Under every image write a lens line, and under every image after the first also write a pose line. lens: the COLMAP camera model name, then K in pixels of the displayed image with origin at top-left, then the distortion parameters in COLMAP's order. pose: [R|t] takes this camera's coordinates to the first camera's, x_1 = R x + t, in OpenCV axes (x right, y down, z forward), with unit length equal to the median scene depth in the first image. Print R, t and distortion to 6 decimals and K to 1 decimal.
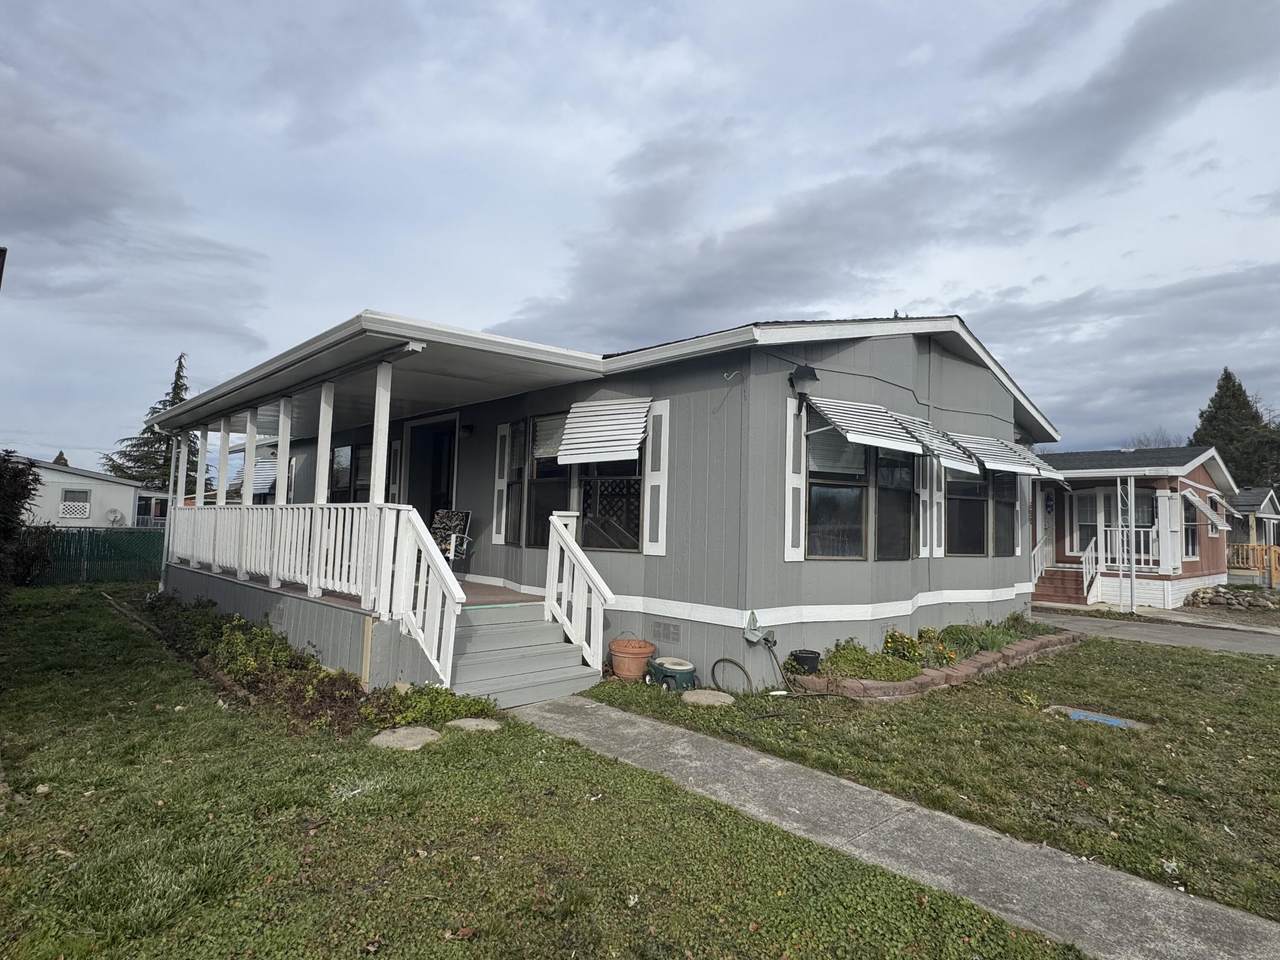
lens RADIAL K [[716.1, 0, 640.0], [0, 716.1, 480.0], [0, 0, 1]] dist [0.002997, -0.000199]
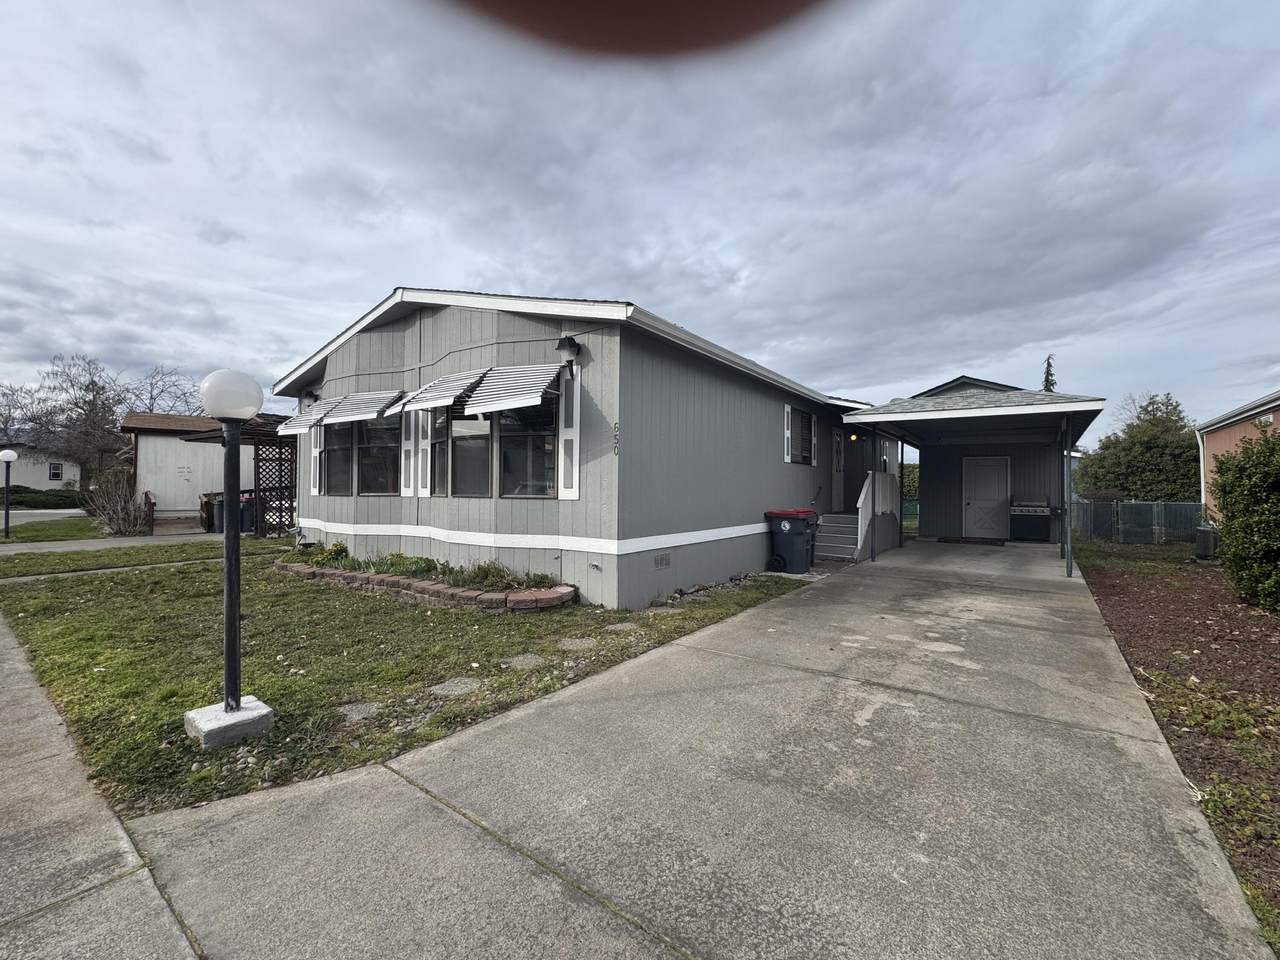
lens RADIAL K [[542.1, 0, 640.0], [0, 542.1, 480.0], [0, 0, 1]] dist [0.000016, -0.000012]
pose [[0.182665, -0.037407, -0.982463, 1.666693], [0.068681, 0.997320, -0.025203, 0.158323], [0.980773, -0.062873, 0.184745, 1.473702]]
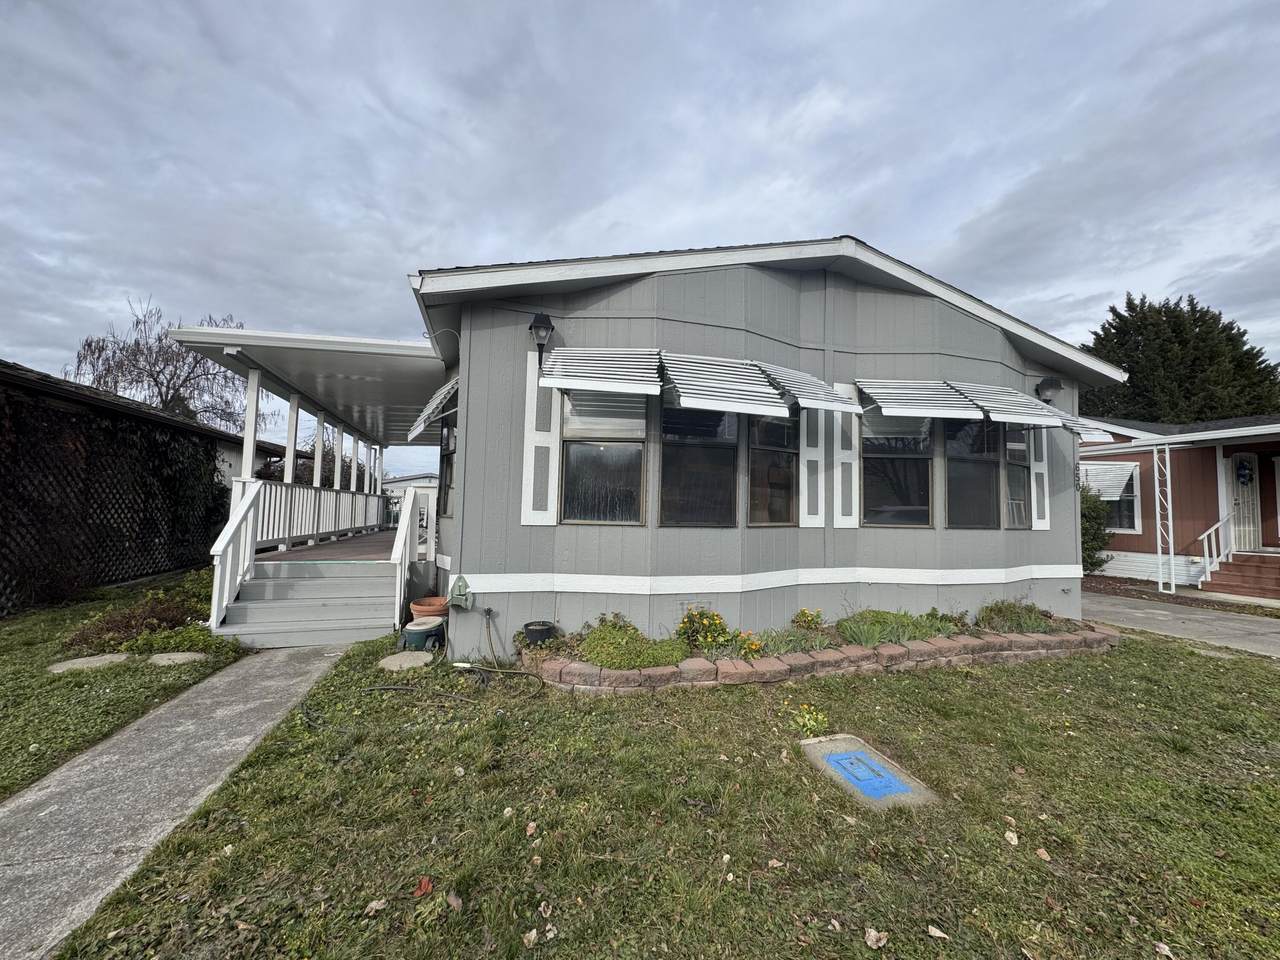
lens RADIAL K [[518.2, 0, 640.0], [0, 518.2, 480.0], [0, 0, 1]] dist [0.000256, -0.000028]
pose [[0.885098, -0.037467, -0.463894, 0.607800], [0.035303, 0.999287, -0.013351, 0.064241], [0.464063, -0.004560, 0.885790, 0.436969]]
